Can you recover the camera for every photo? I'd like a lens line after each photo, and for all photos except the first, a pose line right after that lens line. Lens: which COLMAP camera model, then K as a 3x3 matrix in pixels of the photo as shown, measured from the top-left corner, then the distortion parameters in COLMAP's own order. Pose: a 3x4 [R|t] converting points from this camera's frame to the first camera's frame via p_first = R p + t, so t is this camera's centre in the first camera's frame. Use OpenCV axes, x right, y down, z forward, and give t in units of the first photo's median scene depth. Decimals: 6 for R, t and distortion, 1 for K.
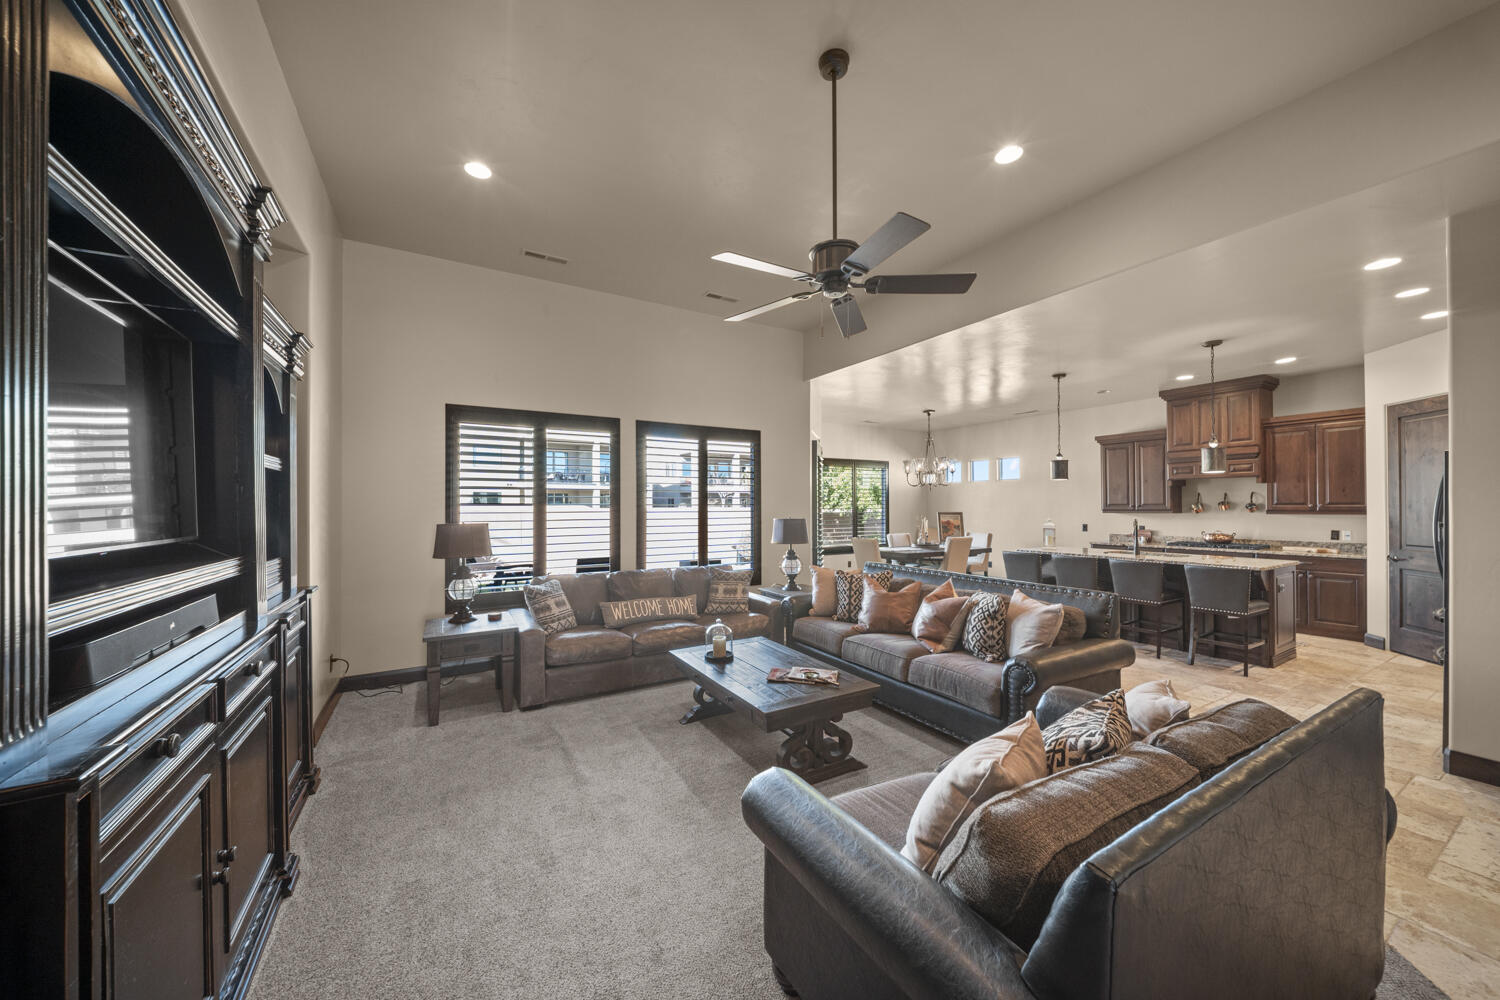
lens RADIAL K [[524.3, 0, 753.7], [0, 524.3, 502.3], [0, 0, 1]] dist [0.003889, -0.004052]
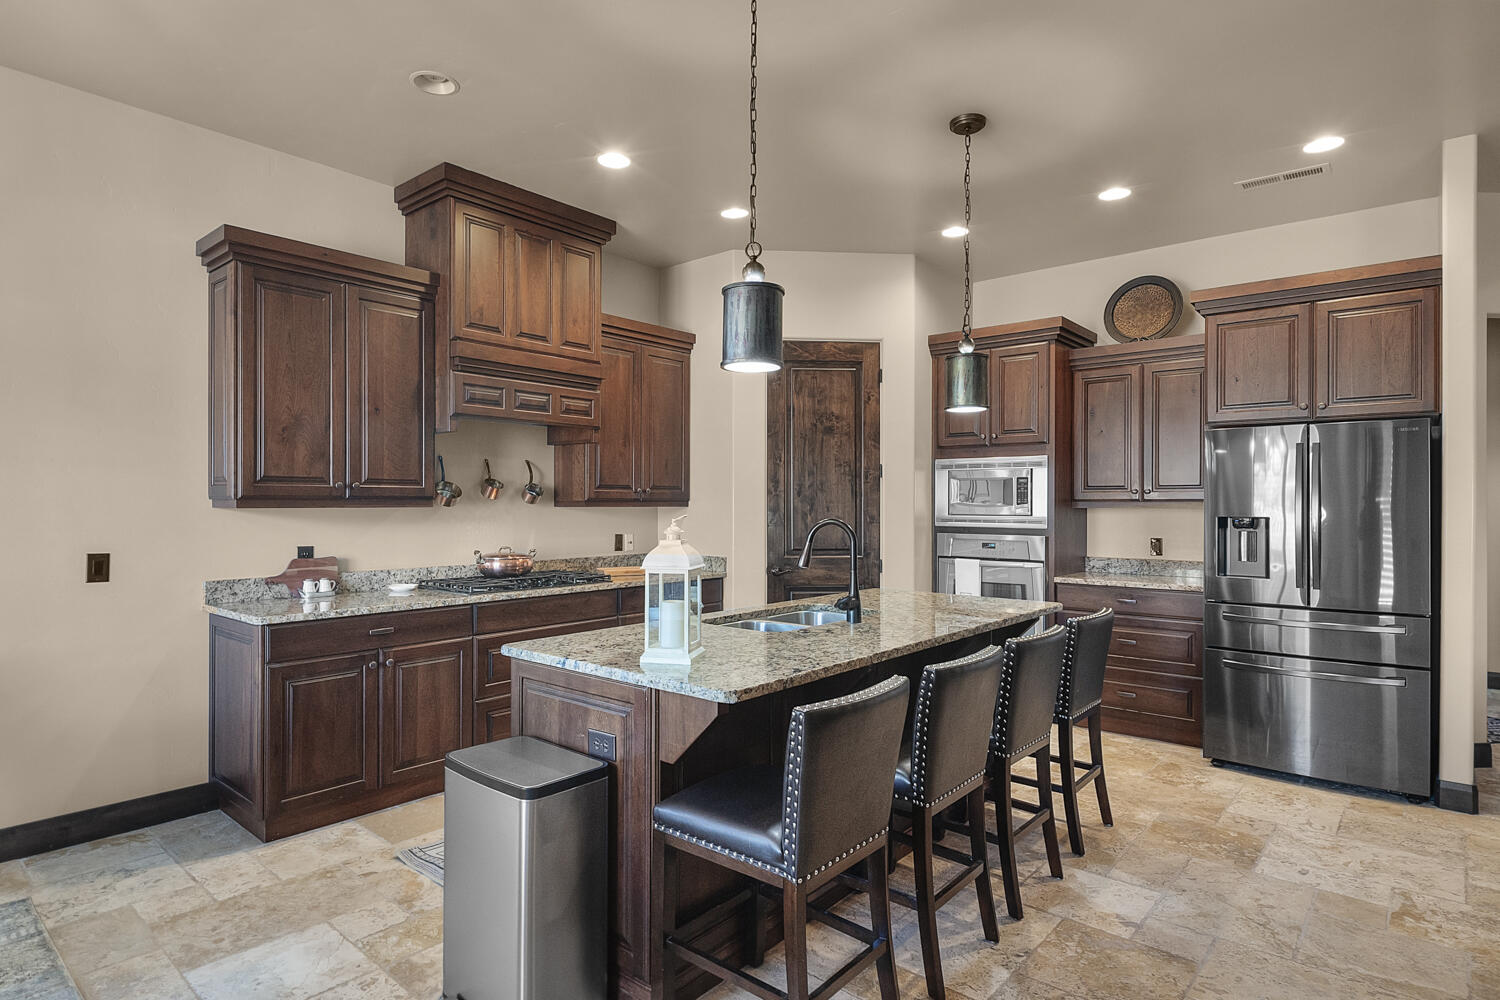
lens RADIAL K [[792.8, 0, 740.5], [0, 792.8, 503.6], [0, 0, 1]] dist [0.006473, -0.003462]
pose [[-0.305996, 0.005720, 0.952015, 0.230334], [-0.007414, 0.999937, -0.008391, 0.025058], [-0.952004, -0.009626, -0.305935, 1.112980]]
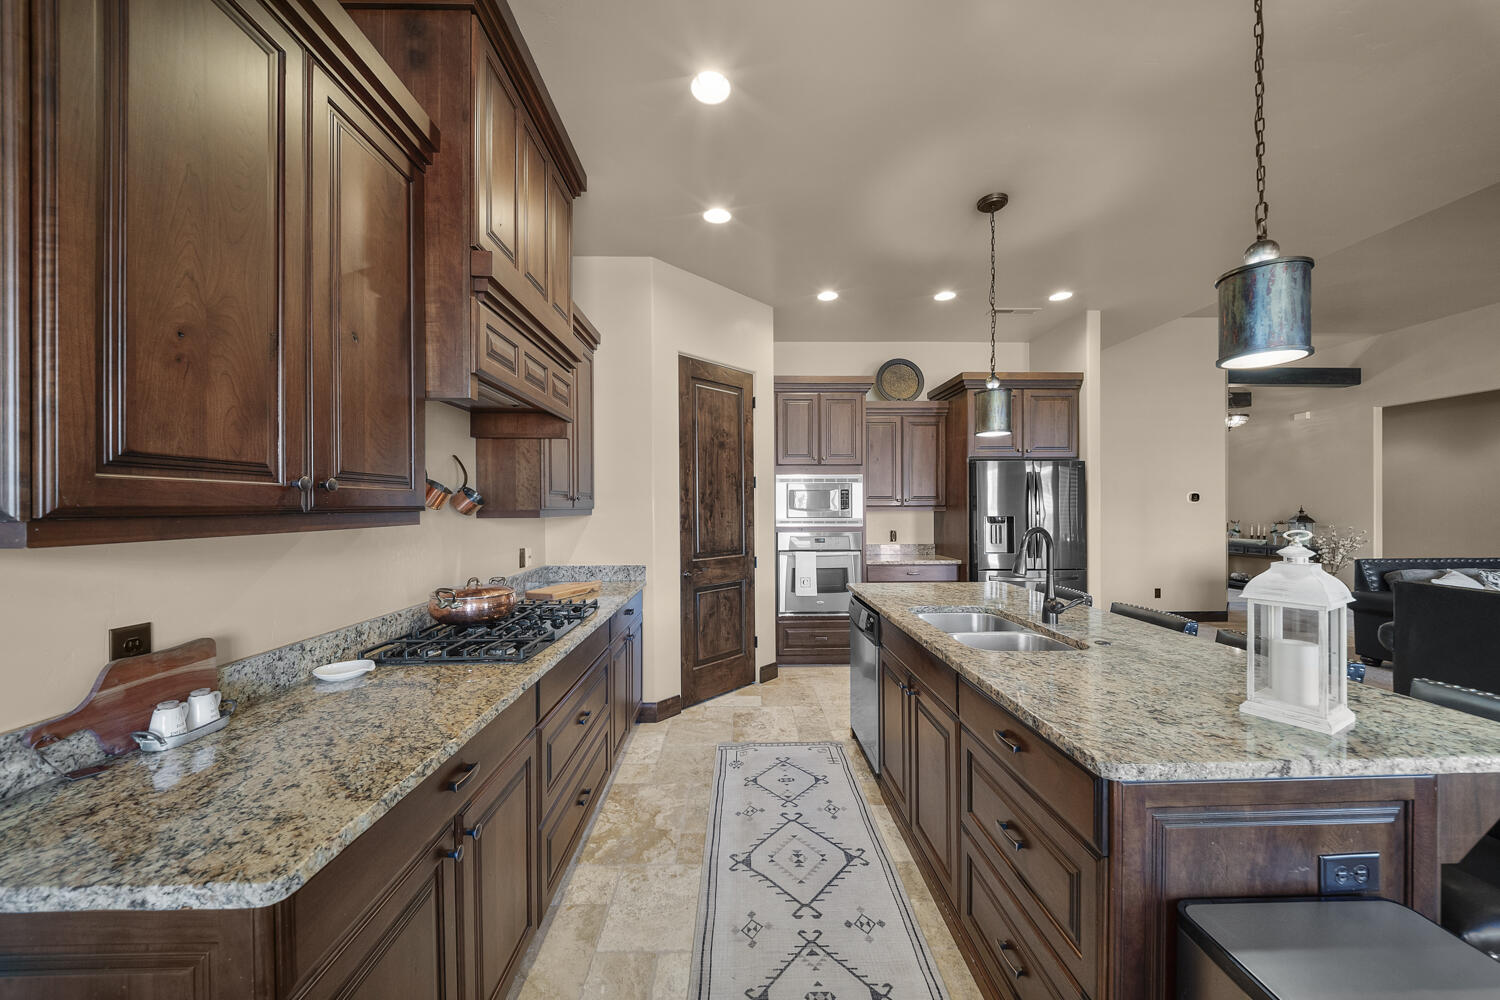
lens RADIAL K [[524.3, 0, 743.6], [0, 524.3, 506.4], [0, 0, 1]] dist [0.003889, -0.004052]
pose [[-0.860470, 0.011159, 0.509378, 0.658591], [0.006728, 0.999922, -0.010541, 0.019544], [-0.509456, -0.005643, -0.860478, 1.290797]]
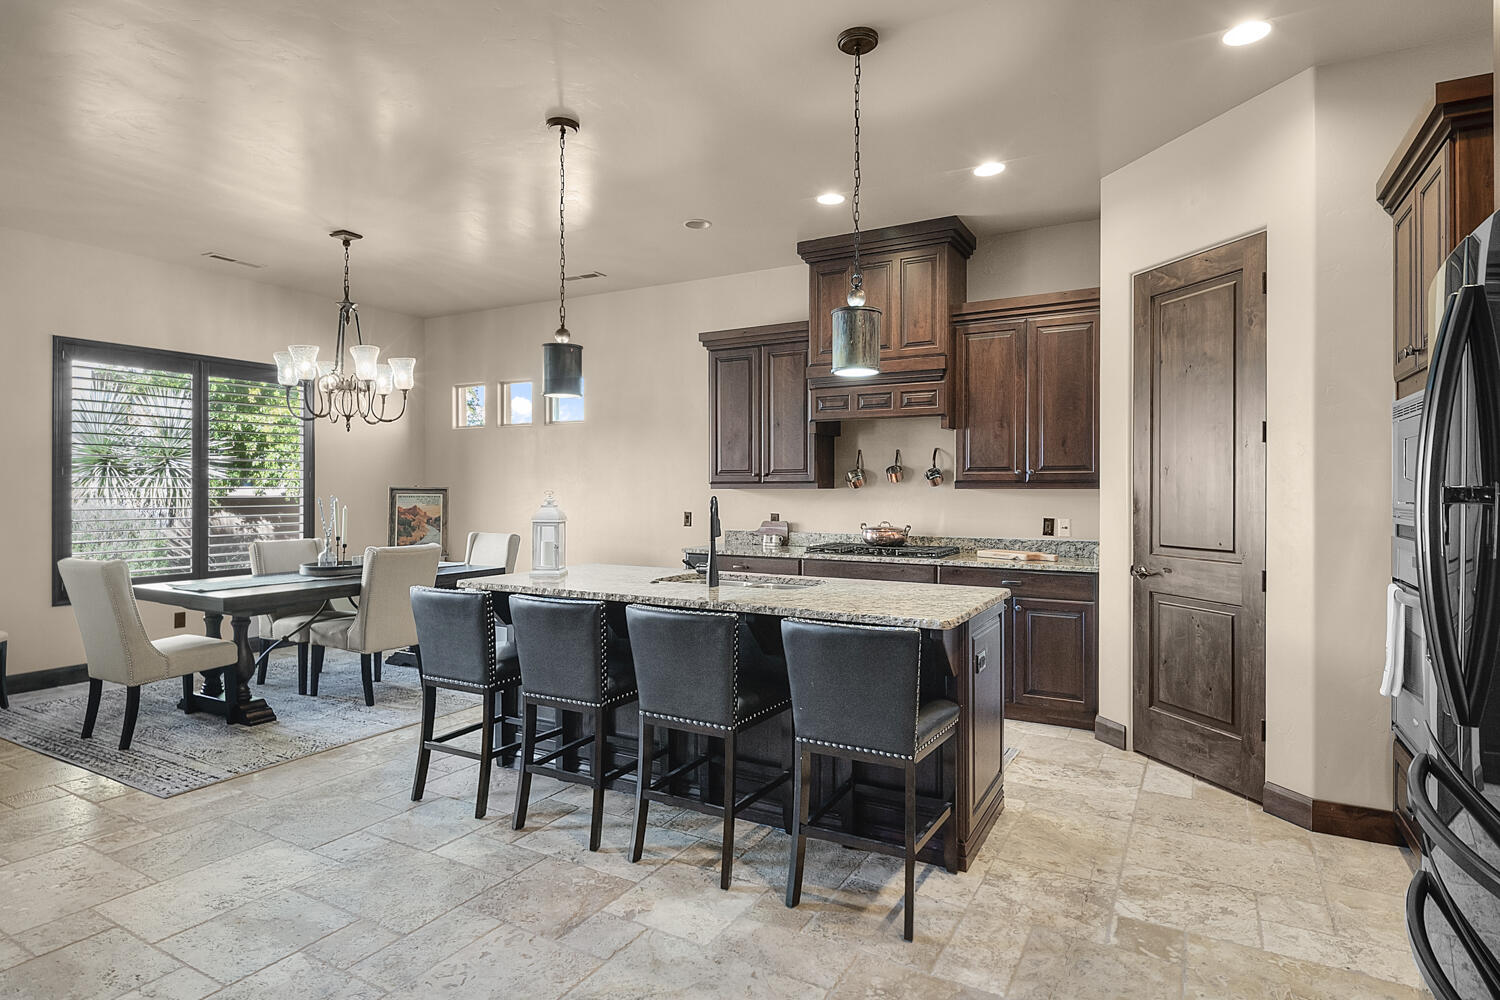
lens RADIAL K [[792.8, 0, 745.9], [0, 792.8, 489.8], [0, 0, 1]] dist [0.006473, -0.003462]
pose [[0.869473, 0.007465, 0.493924, 0.413474], [-0.010536, 0.999939, 0.003434, 0.023303], [-0.493868, -0.008190, 0.869498, 0.423283]]
